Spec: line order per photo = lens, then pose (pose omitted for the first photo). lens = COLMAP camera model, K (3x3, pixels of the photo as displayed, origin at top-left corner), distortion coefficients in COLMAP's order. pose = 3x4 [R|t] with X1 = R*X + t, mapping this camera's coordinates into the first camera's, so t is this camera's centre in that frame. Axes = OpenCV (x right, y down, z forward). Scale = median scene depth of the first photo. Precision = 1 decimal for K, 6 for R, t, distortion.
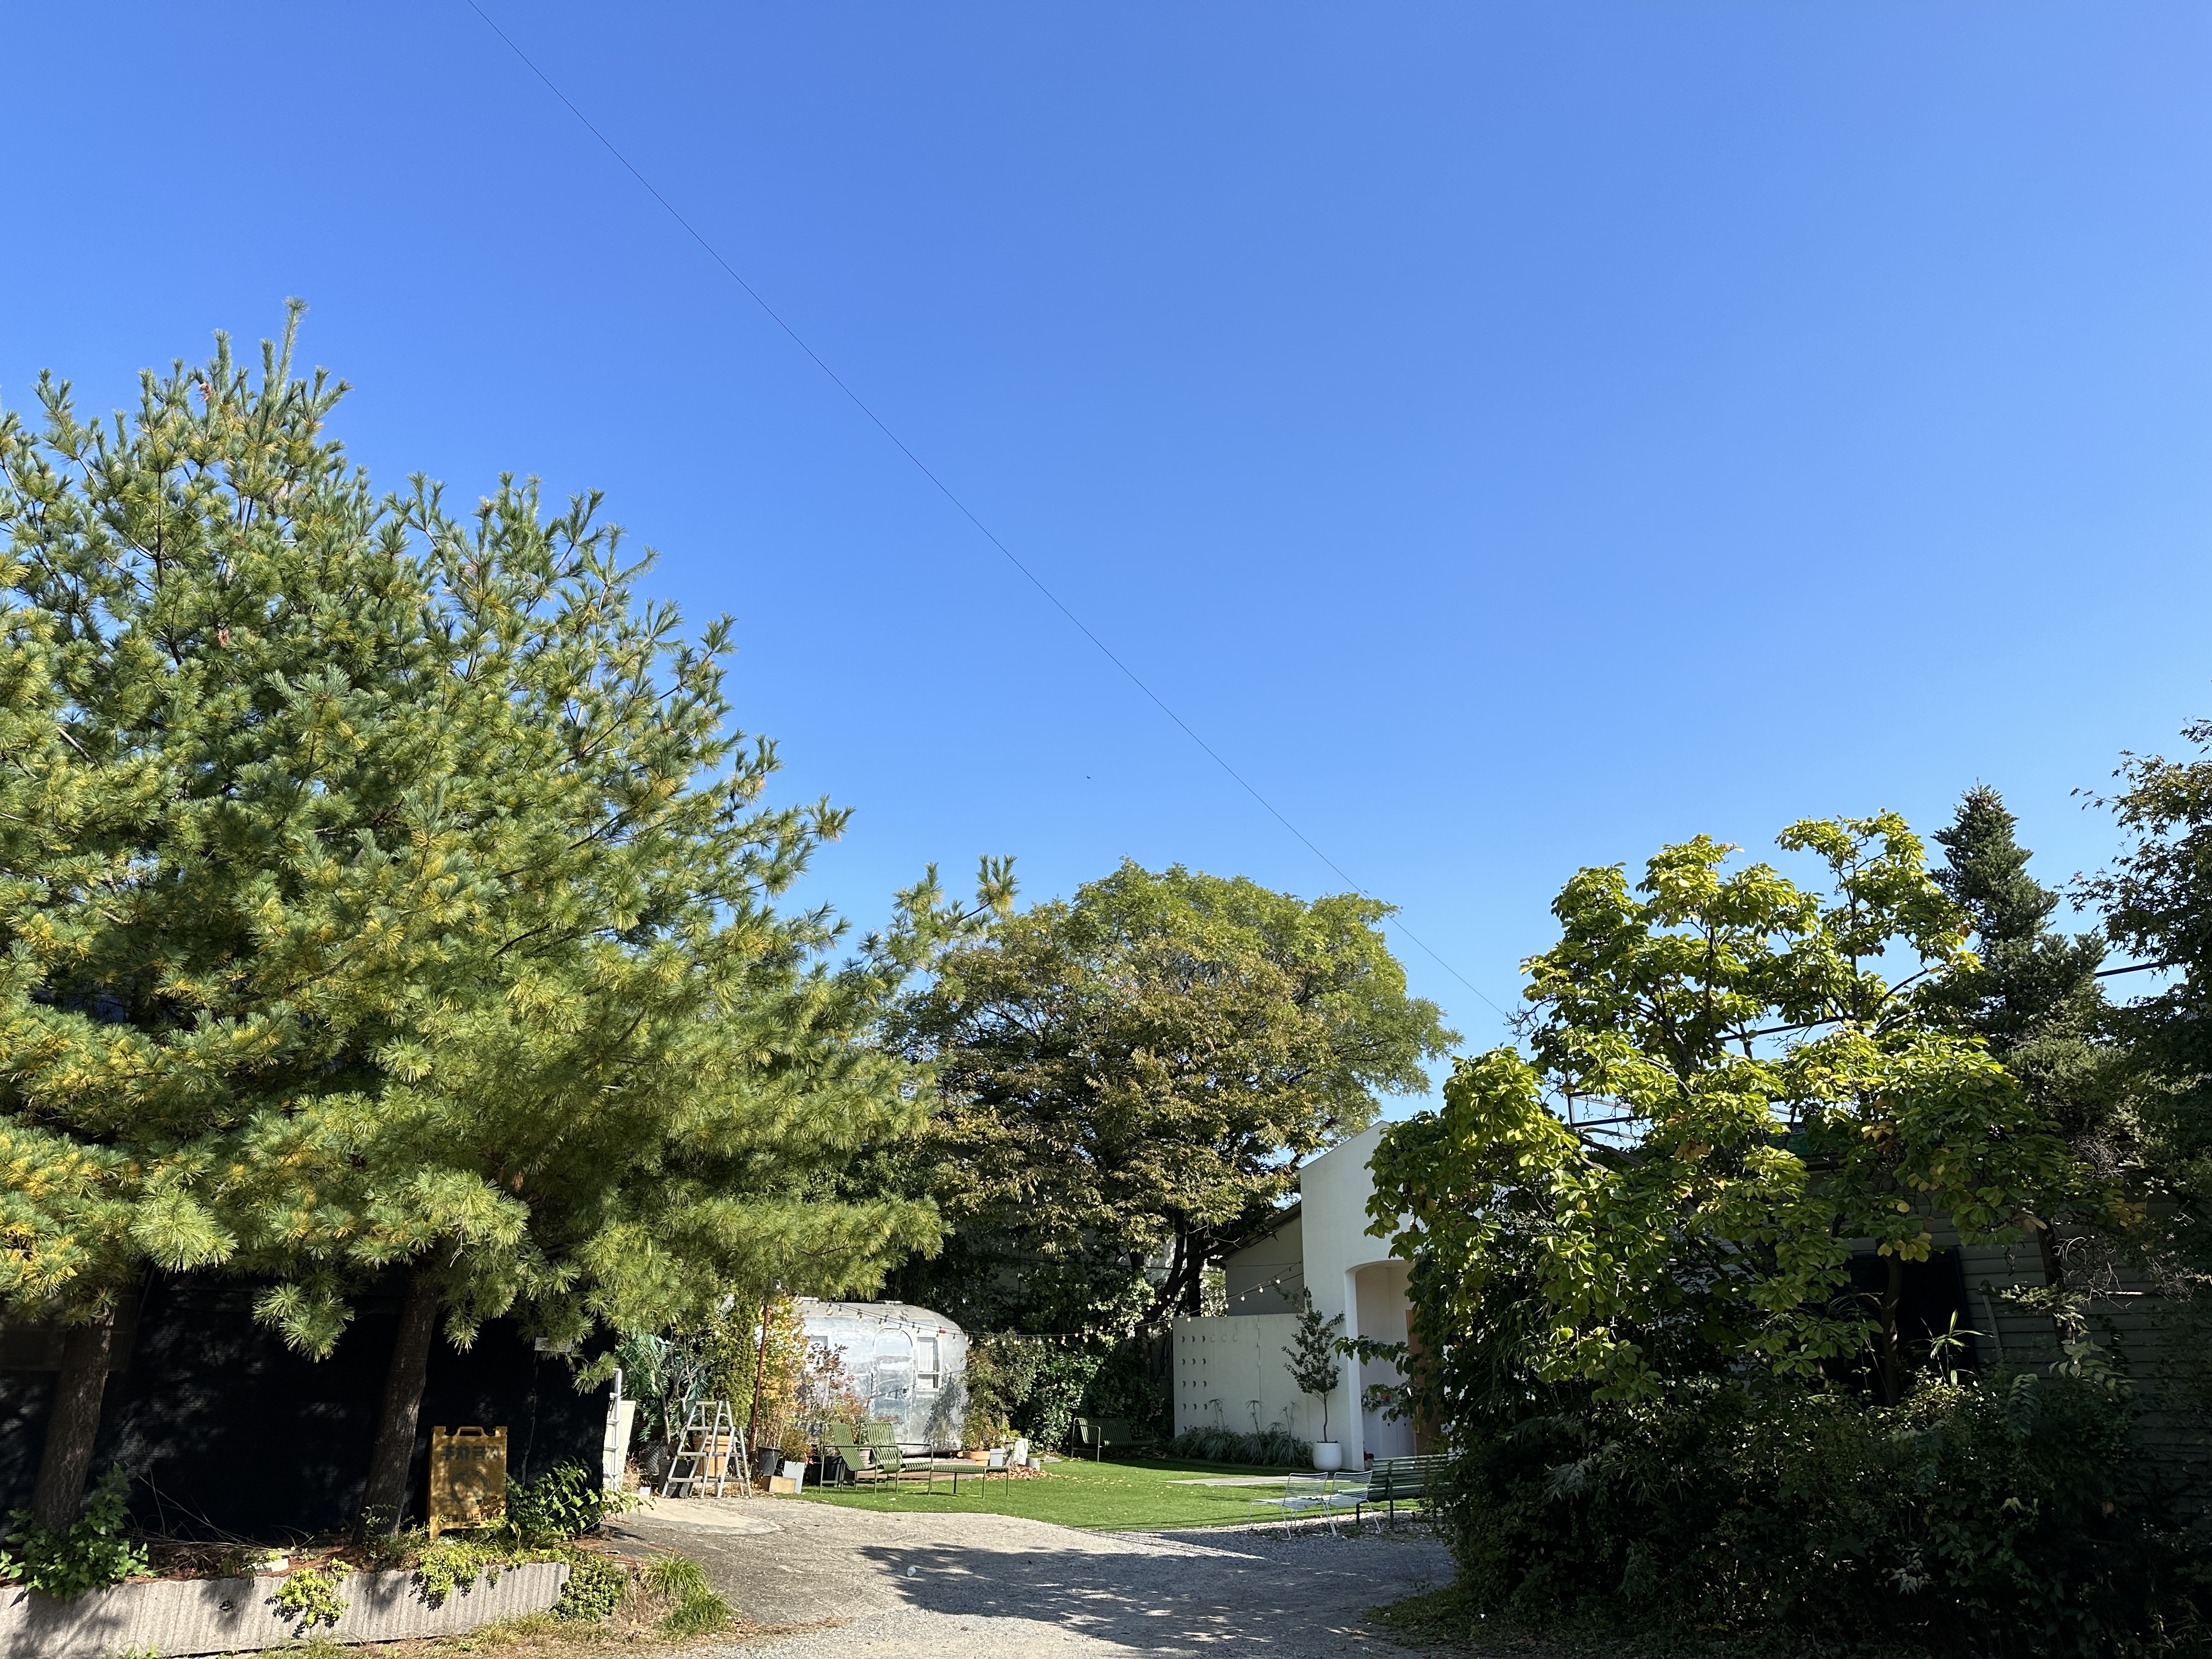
lens RADIAL K [[1633.7, 0, 1106.0], [0, 1633.7, 829.5], [0, 0, 1]] dist [0.108807, -0.148299]
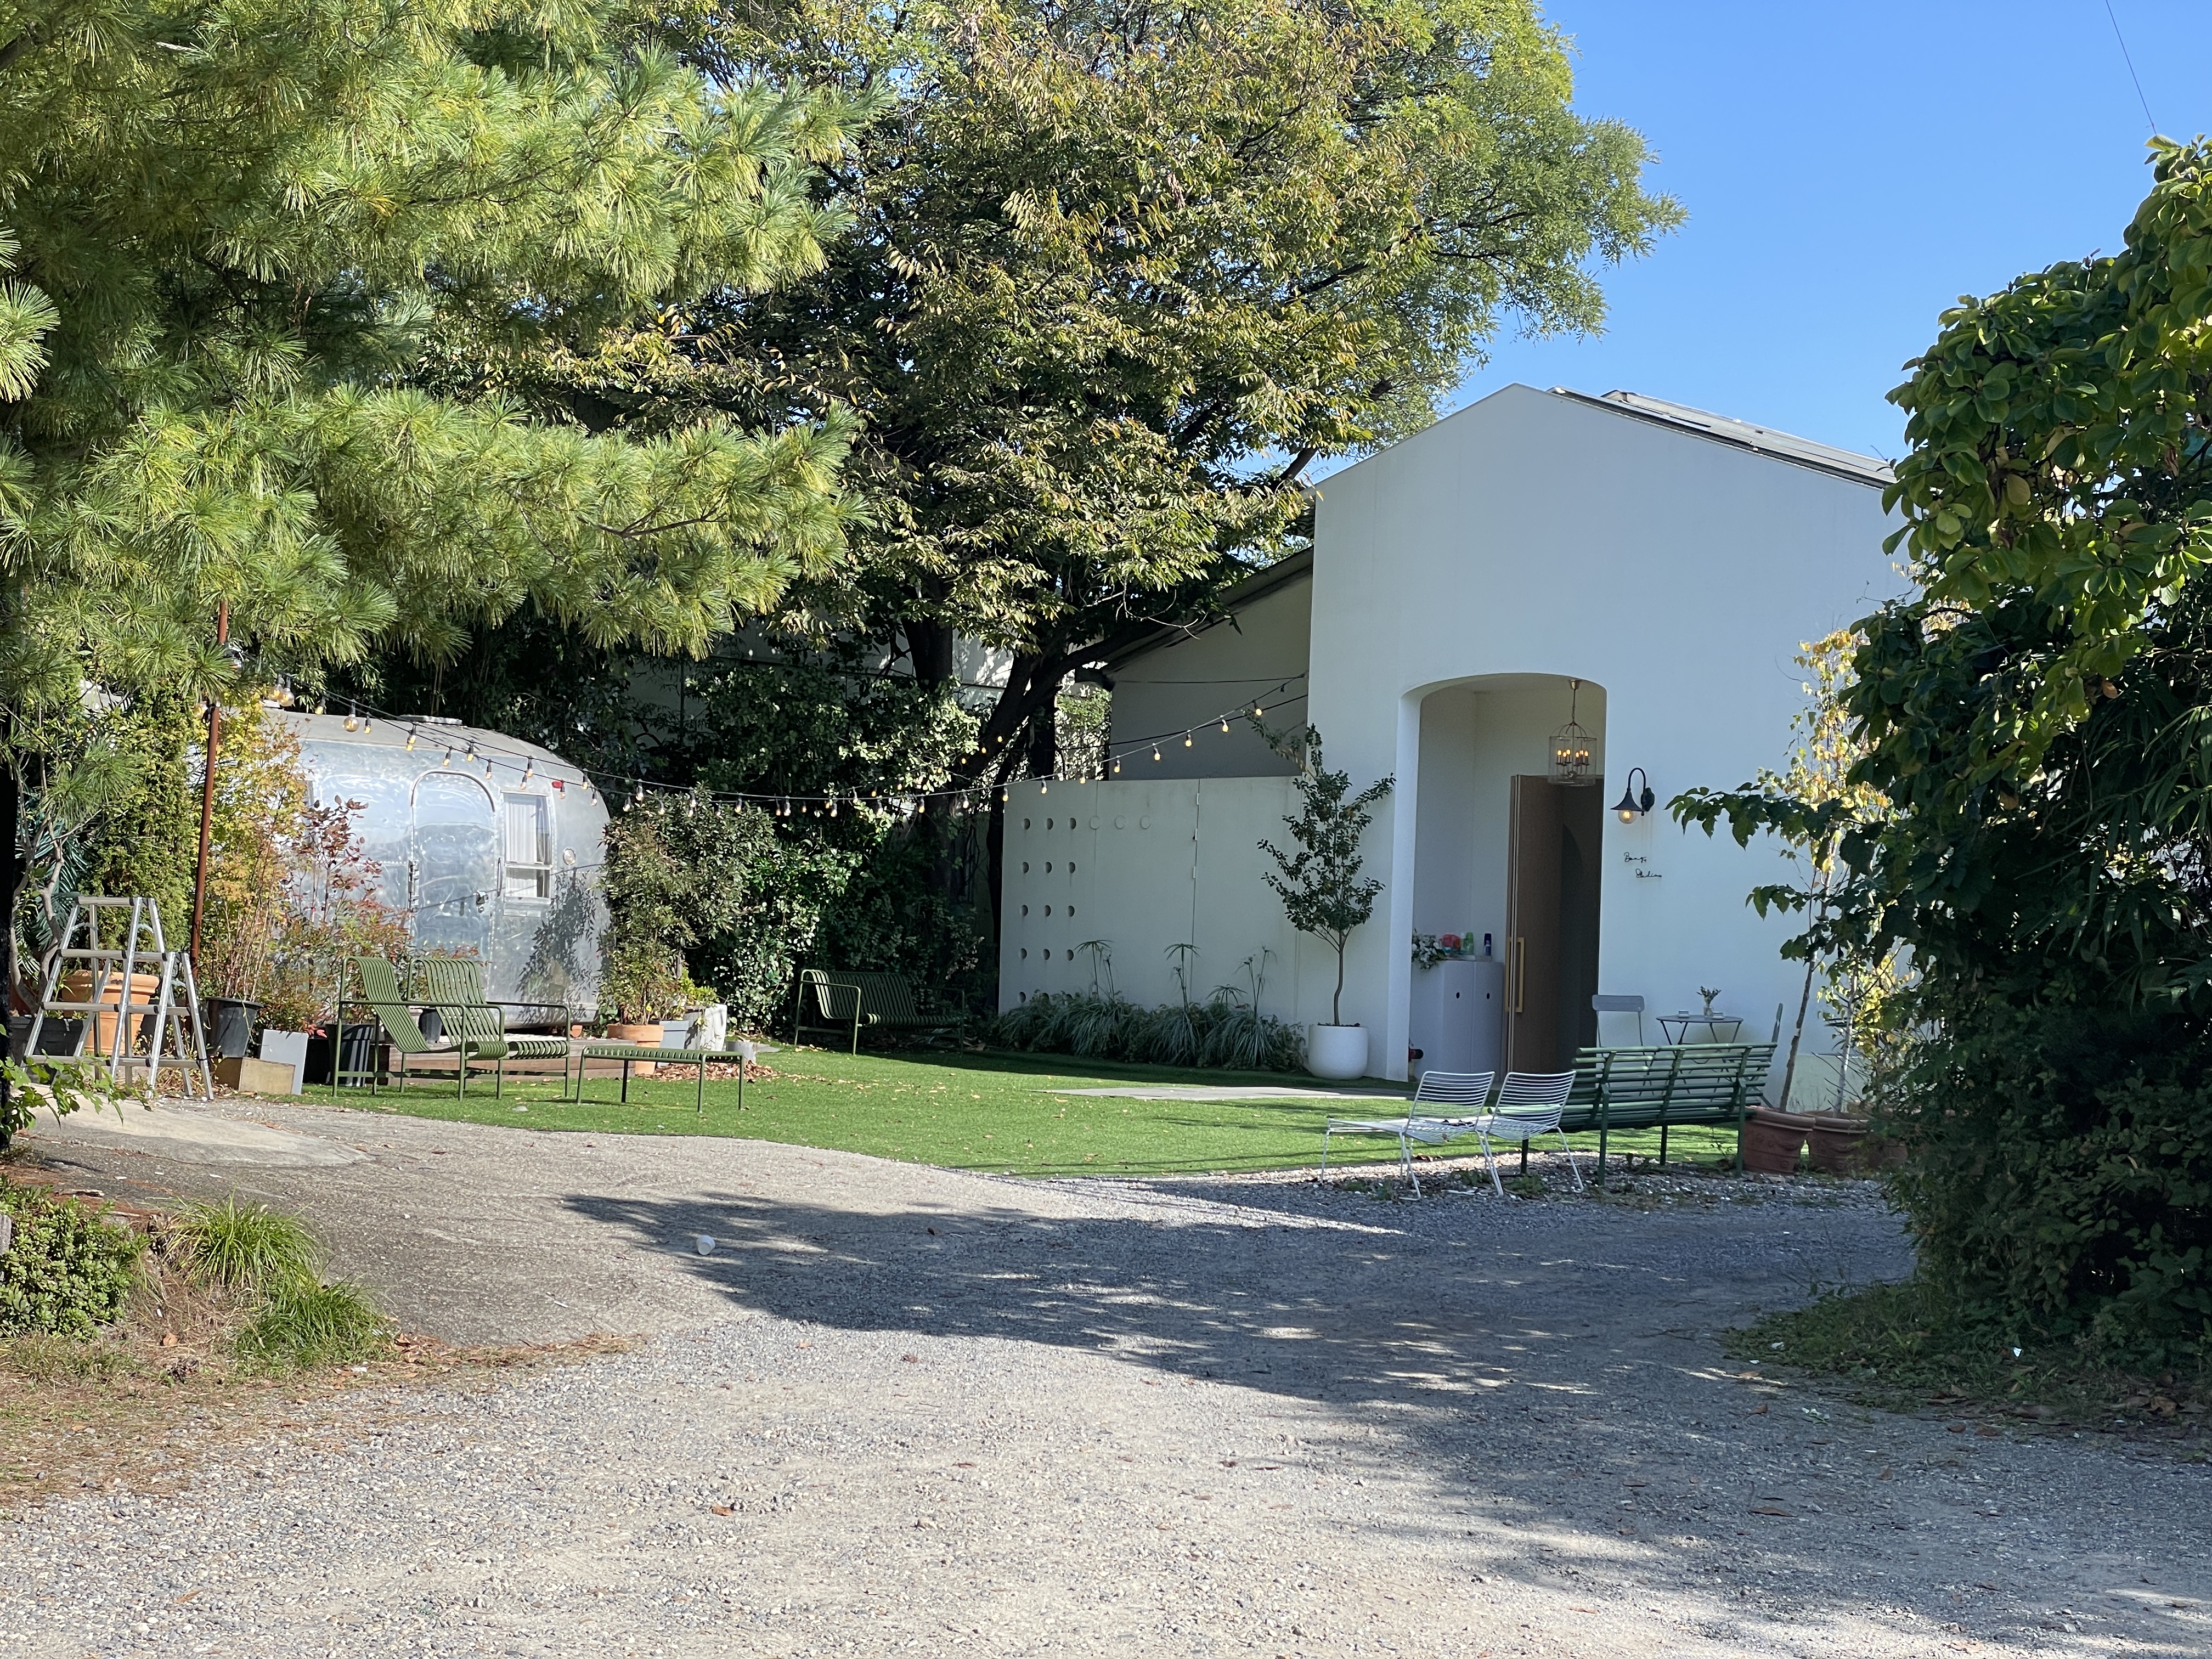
lens RADIAL K [[3373.7, 0, 1106.0], [0, 3373.7, 829.5], [0, 0, 1]] dist [0.370569, -1.388733]
pose [[0.990015, 0.032351, 0.137200, -0.076176], [-0.070445, 0.956601, 0.282759, 0.035863], [-0.122098, -0.289601, 0.949328, 0.072324]]
